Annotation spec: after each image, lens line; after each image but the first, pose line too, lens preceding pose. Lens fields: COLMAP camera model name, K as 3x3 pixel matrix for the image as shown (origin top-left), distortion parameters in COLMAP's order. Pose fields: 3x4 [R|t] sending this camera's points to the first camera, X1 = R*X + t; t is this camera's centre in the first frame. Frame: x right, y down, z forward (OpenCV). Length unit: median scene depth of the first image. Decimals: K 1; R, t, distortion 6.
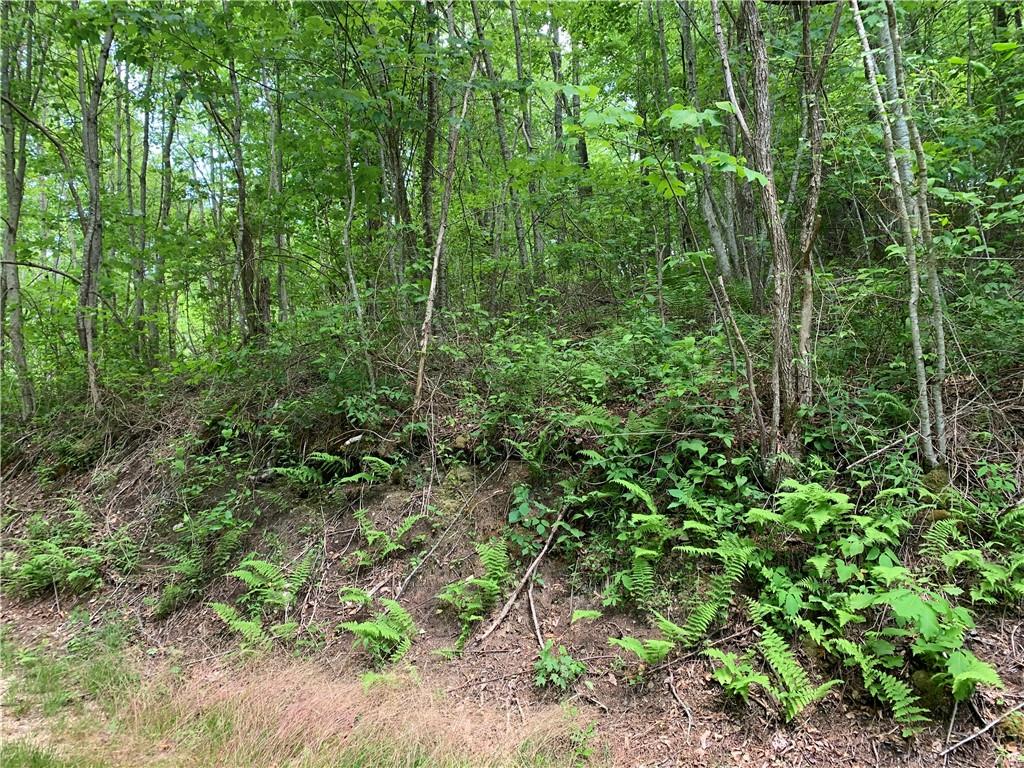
lens RADIAL K [[775.4, 0, 512.0], [0, 775.4, 384.0], [0, 0, 1]] dist [-0.000372, -0.000180]
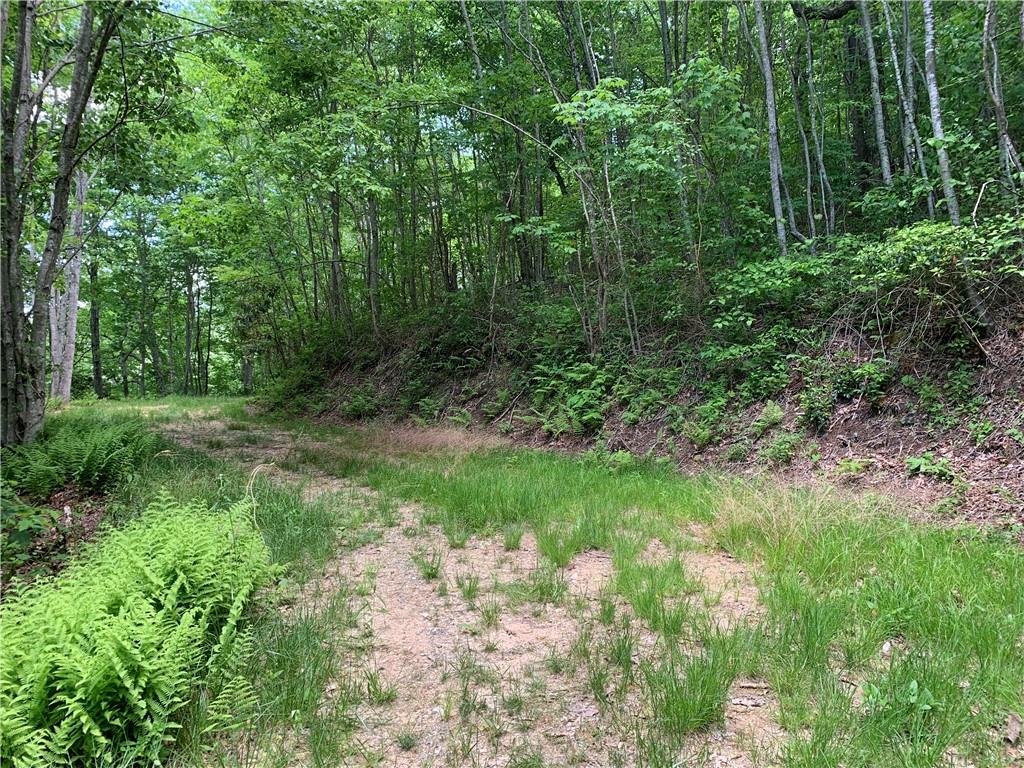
lens RADIAL K [[766.4, 0, 512.0], [0, 766.4, 384.0], [0, 0, 1]] dist [-0.292019, 0.096317]
pose [[0.935849, -0.007300, -0.352327, 0.736806], [0.053382, 0.991185, 0.121256, -0.099333], [0.348336, -0.132285, 0.927989, -1.104568]]
